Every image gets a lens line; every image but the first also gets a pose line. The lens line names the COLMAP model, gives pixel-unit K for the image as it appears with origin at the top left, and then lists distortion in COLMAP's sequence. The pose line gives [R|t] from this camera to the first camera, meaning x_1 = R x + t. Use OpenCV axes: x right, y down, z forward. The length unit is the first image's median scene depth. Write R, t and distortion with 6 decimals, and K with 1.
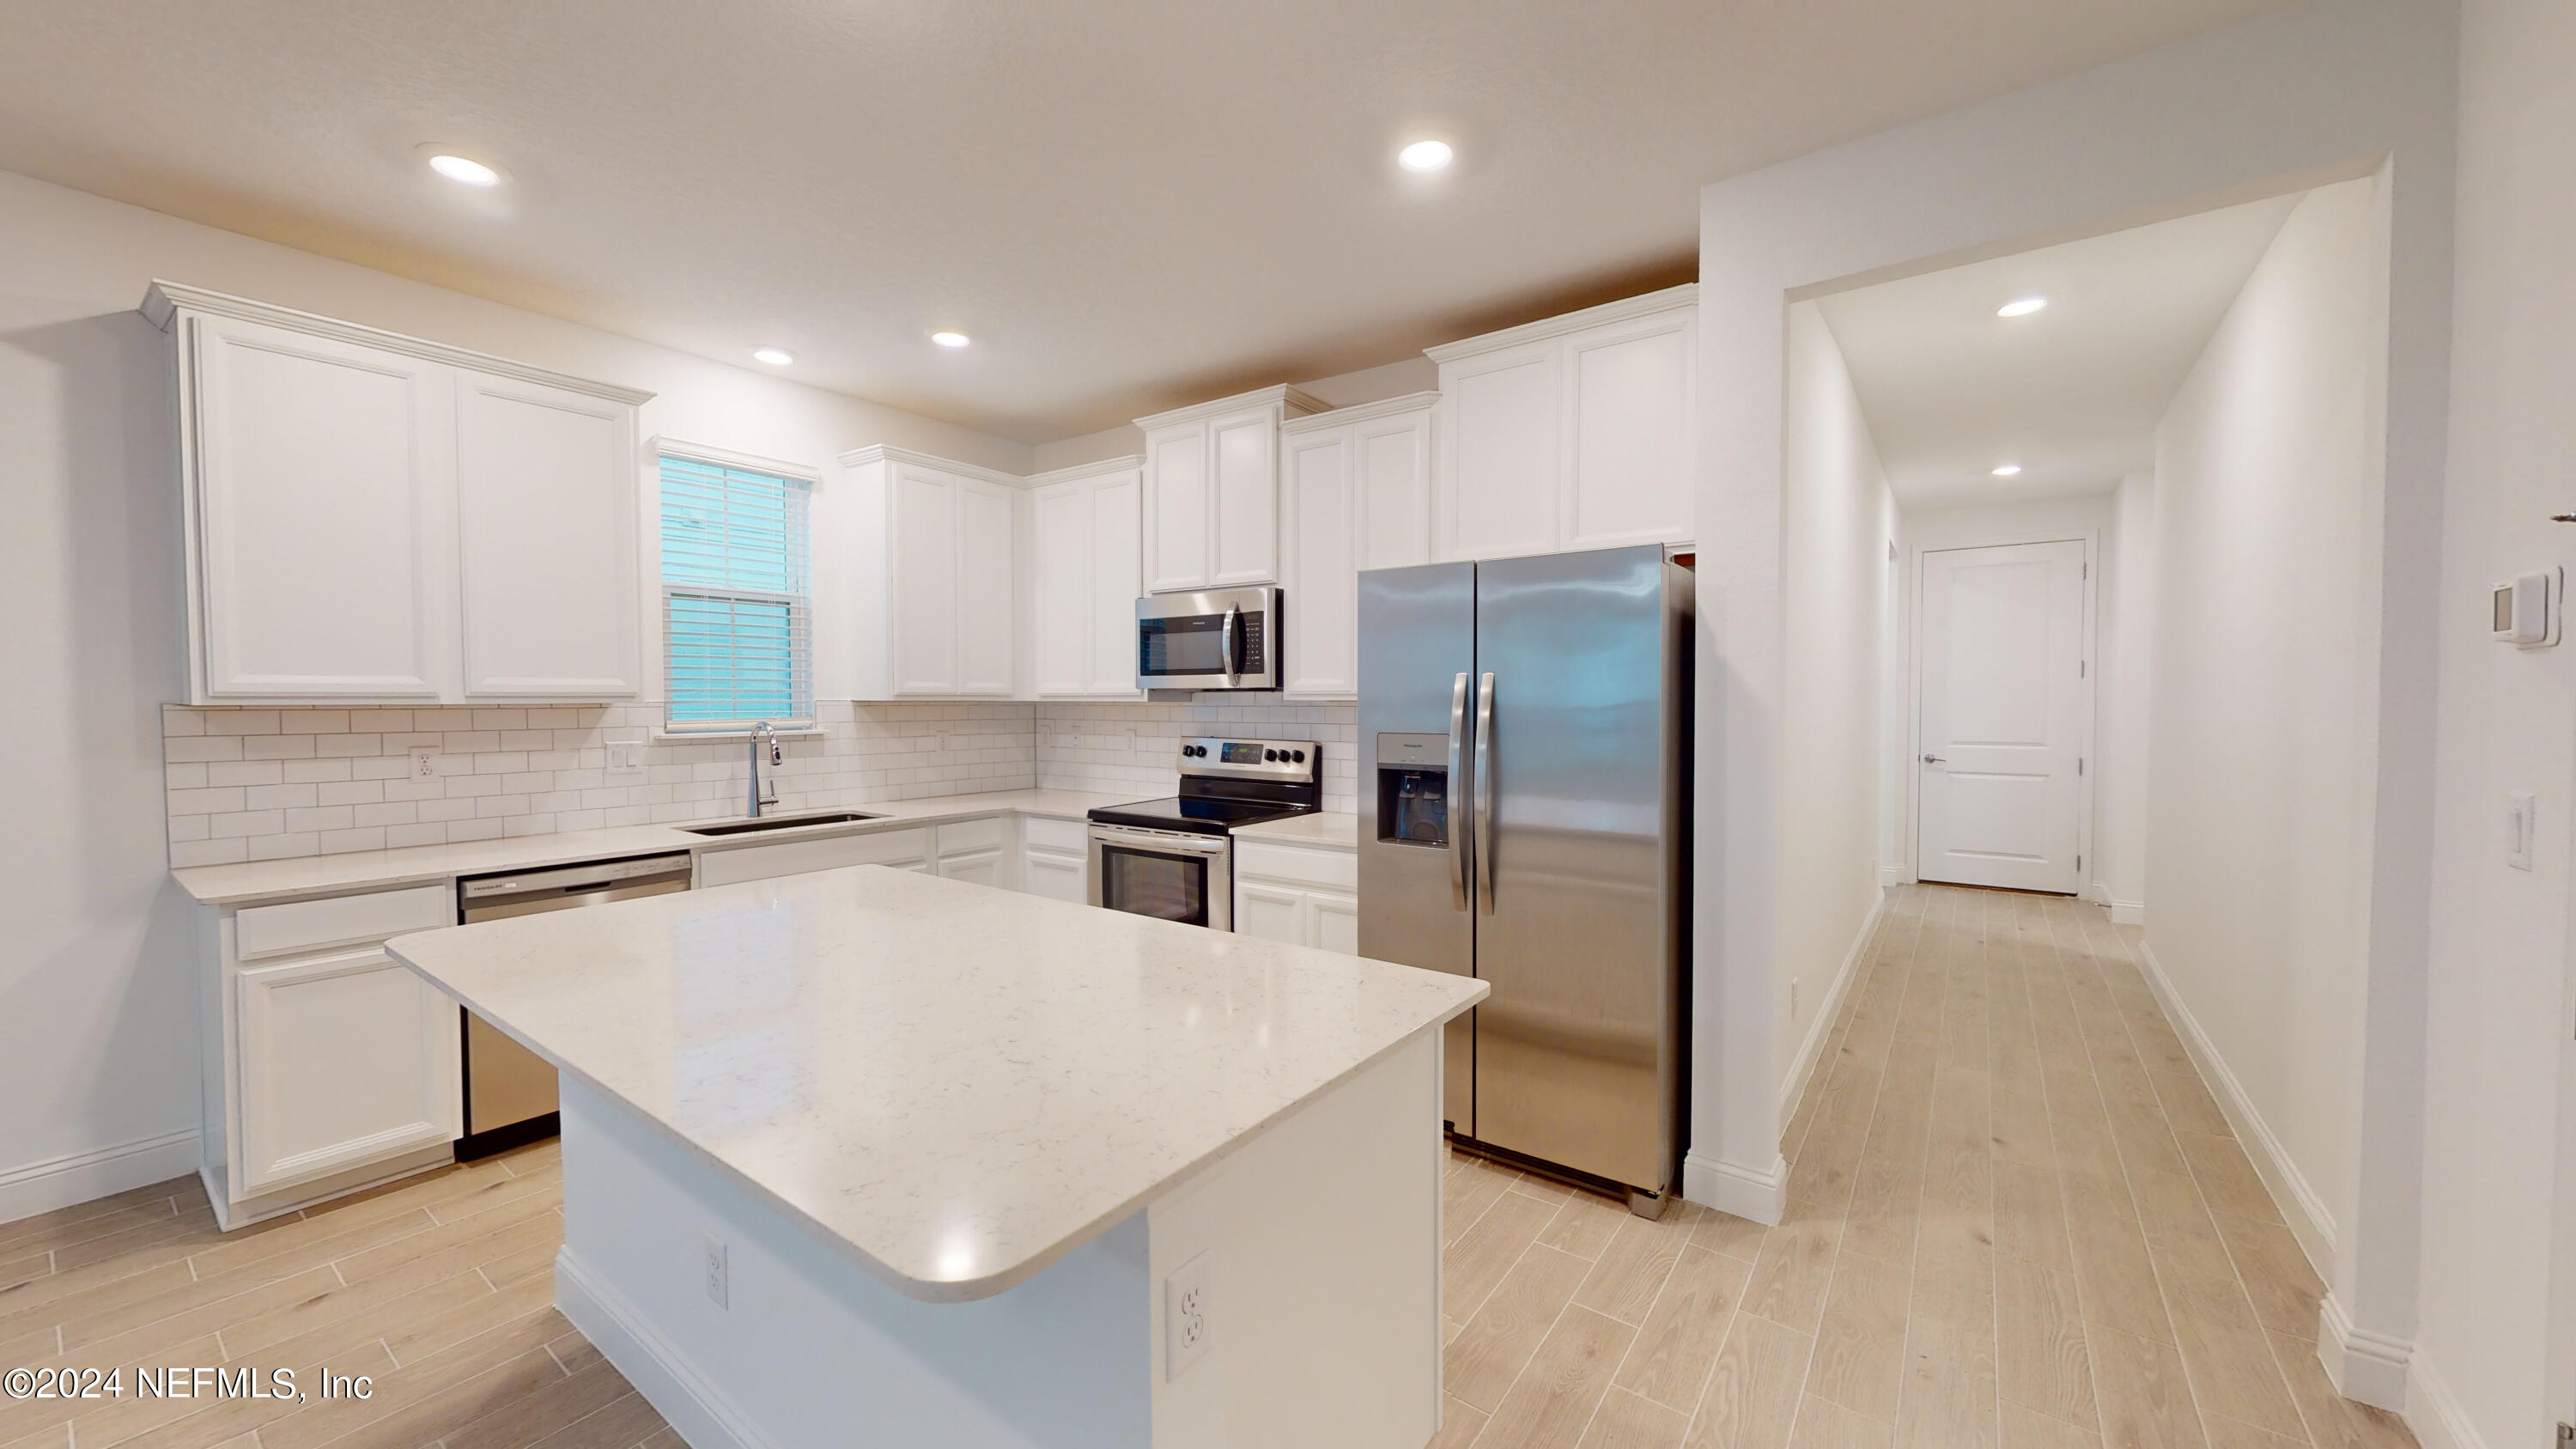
lens RADIAL K [[941.0, 0, 1283.8], [0, 941.0, 729.2], [0, 0, 1]] dist [0.001194, -0.000104]
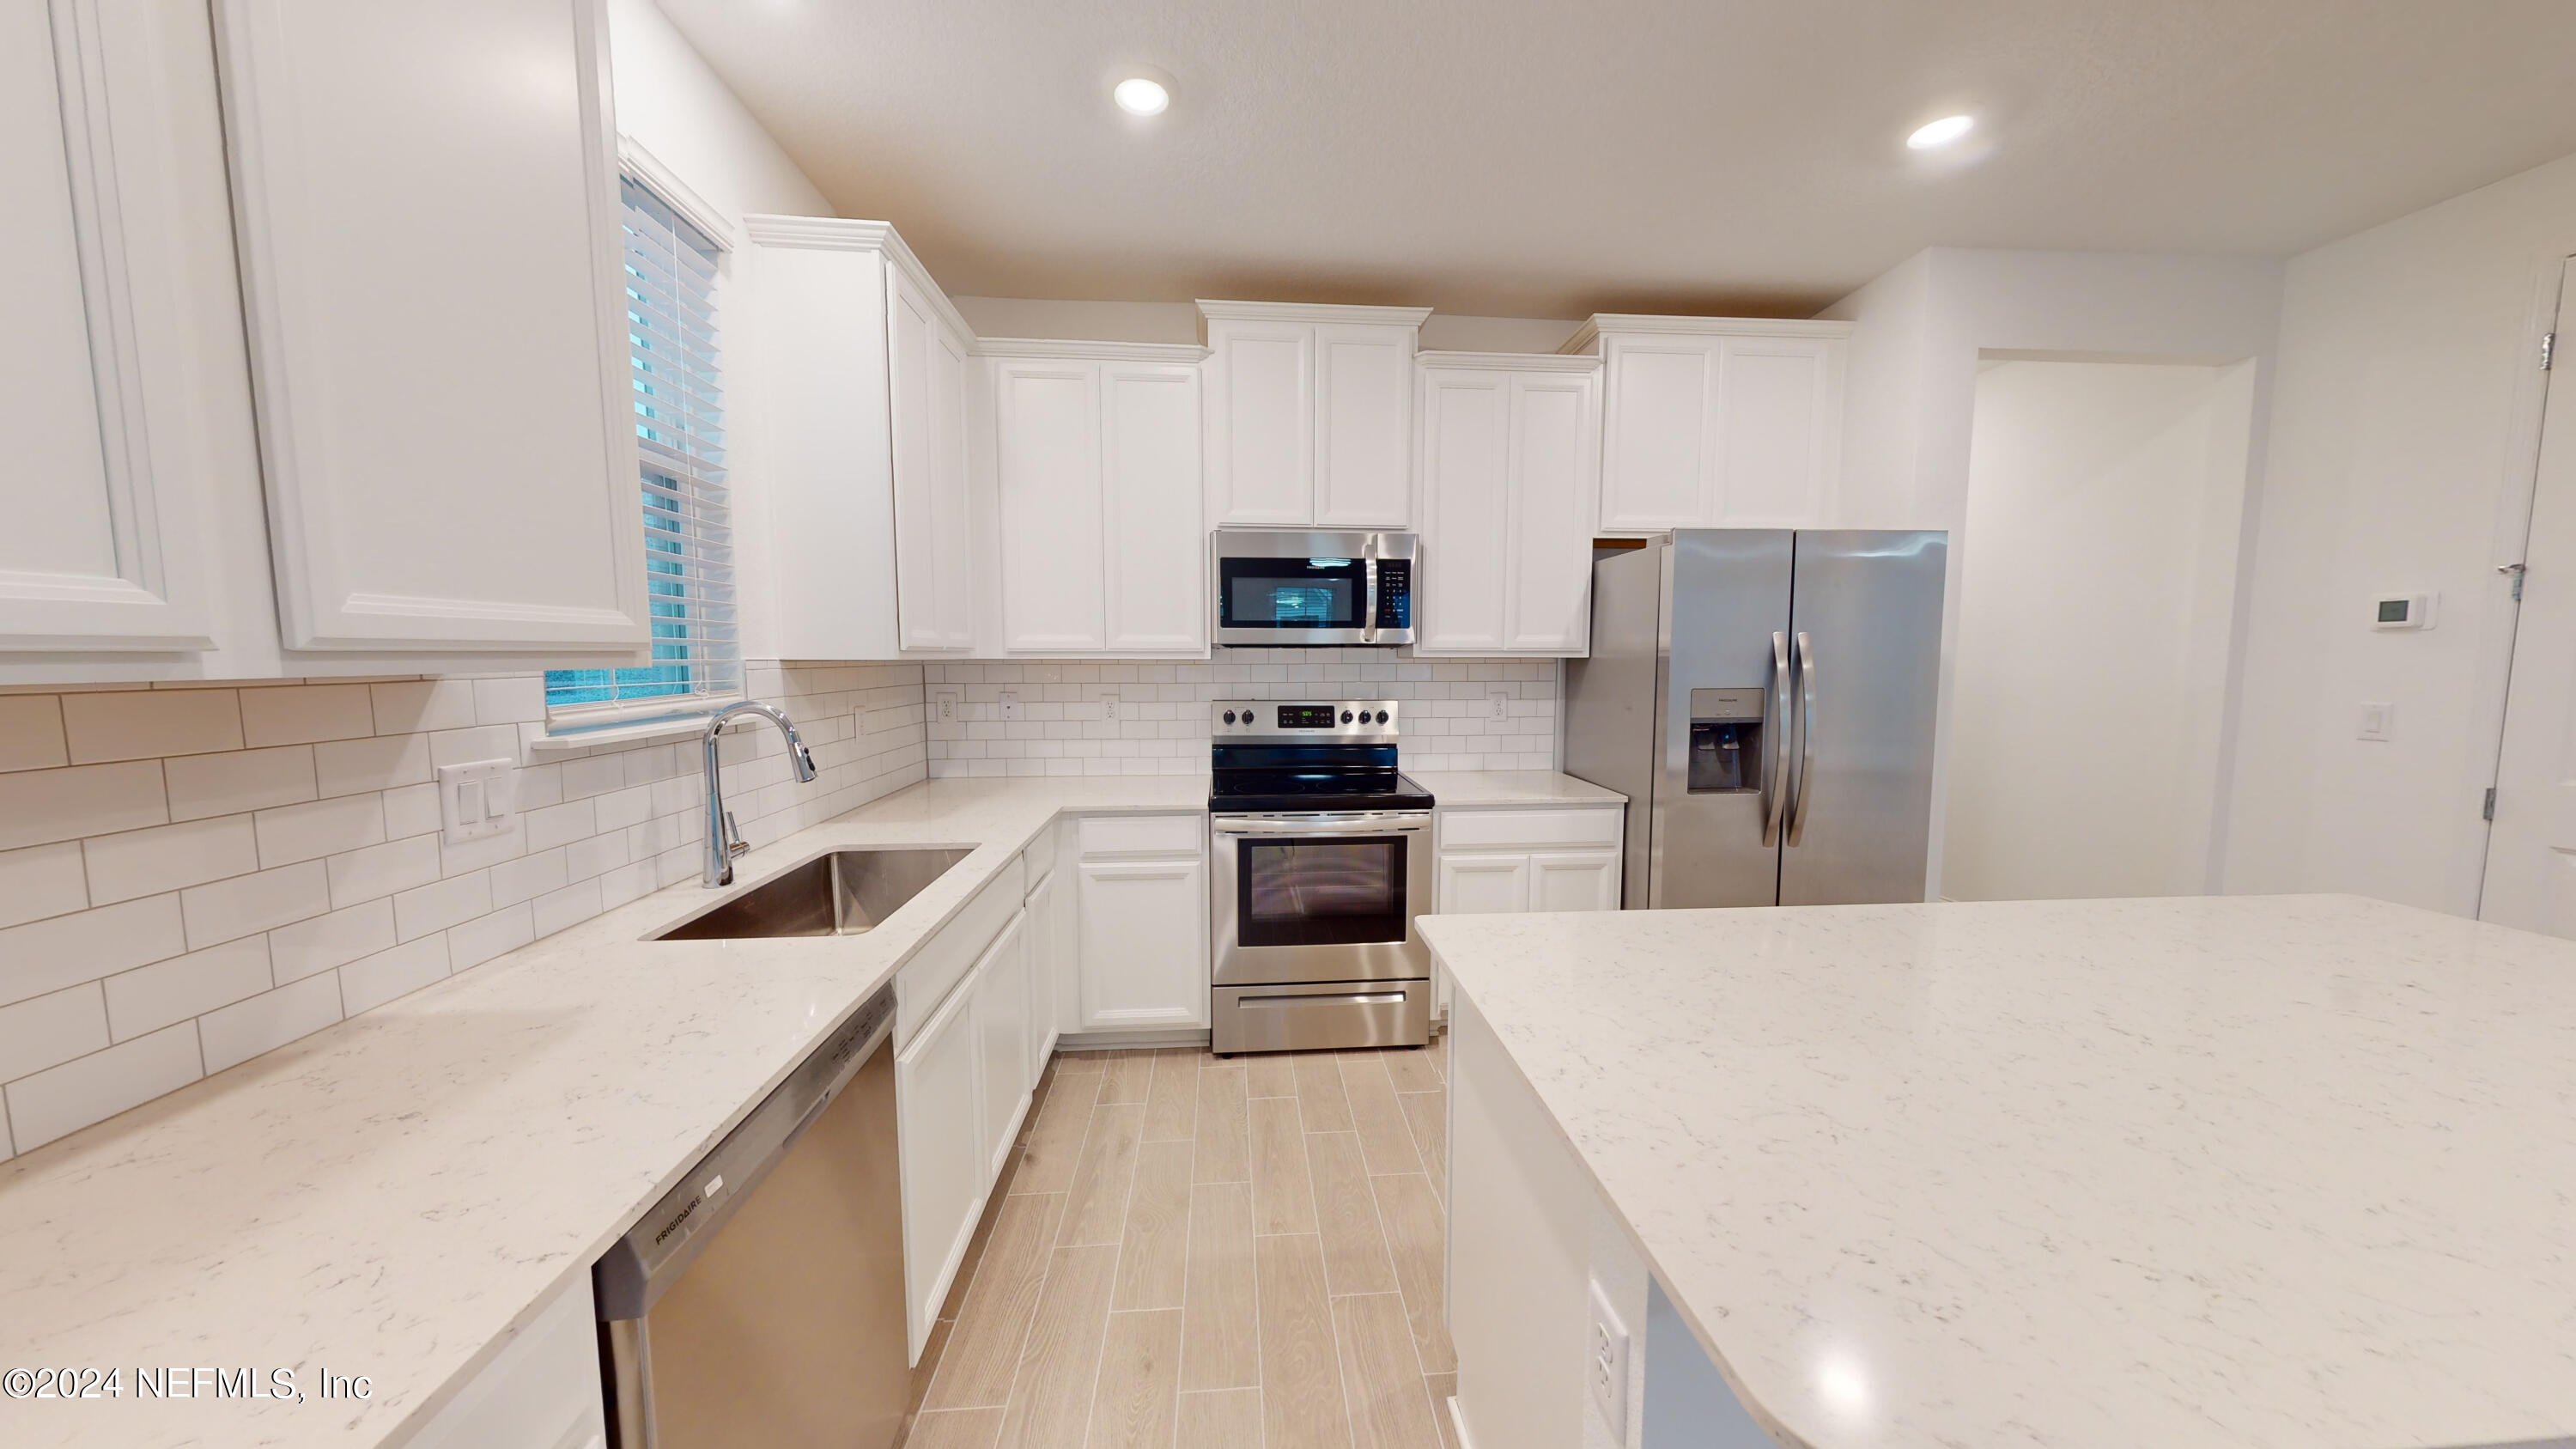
lens RADIAL K [[813.7, 0, 1286.7], [0, 813.7, 728.2], [0, 0, 1]] dist [0.000008, 0.000012]
pose [[0.758505, -0.059326, 0.648962, -0.613209], [0.021658, 0.997592, 0.065883, -0.016040], [-0.651308, -0.035917, 0.757963, 0.459524]]
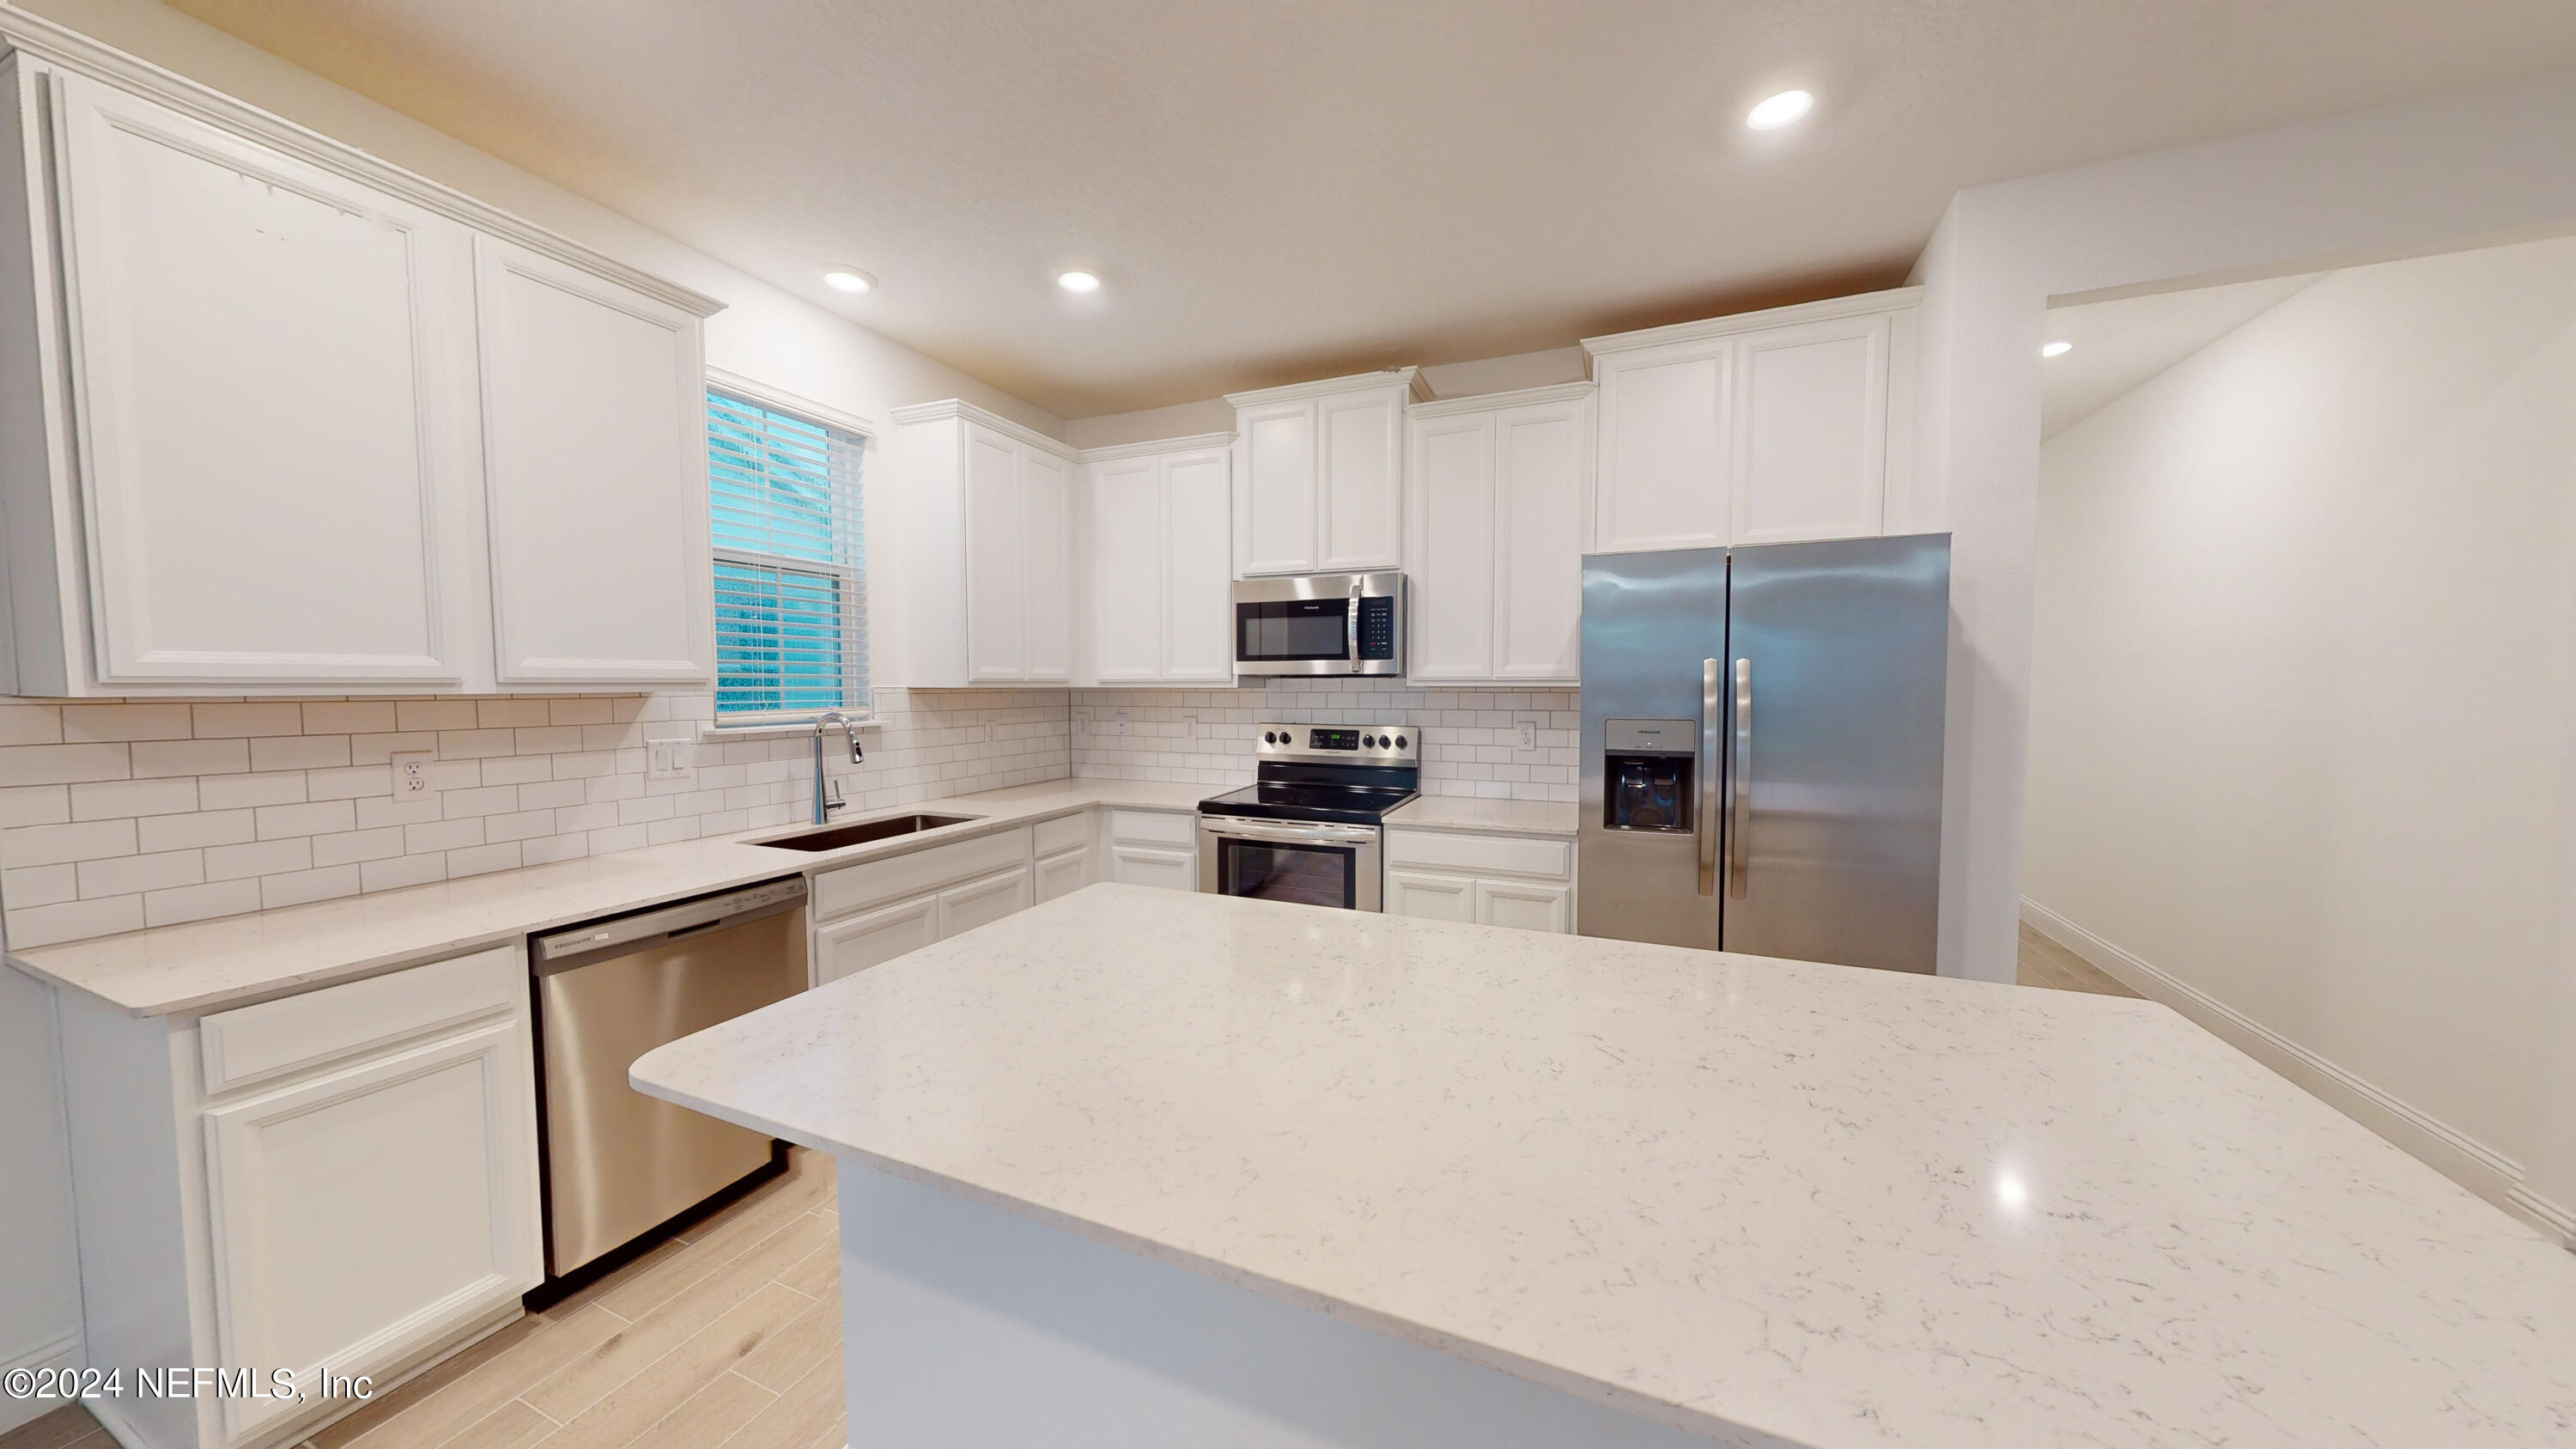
lens RADIAL K [[813.7, 0, 1286.7], [0, 813.7, 728.2], [0, 0, 1]] dist [0.000008, 0.000012]
pose [[0.973791, -0.013972, 0.227016, -0.316169], [0.009184, 0.999713, 0.022133, -0.006207], [-0.227260, -0.019468, 0.973639, 0.182481]]
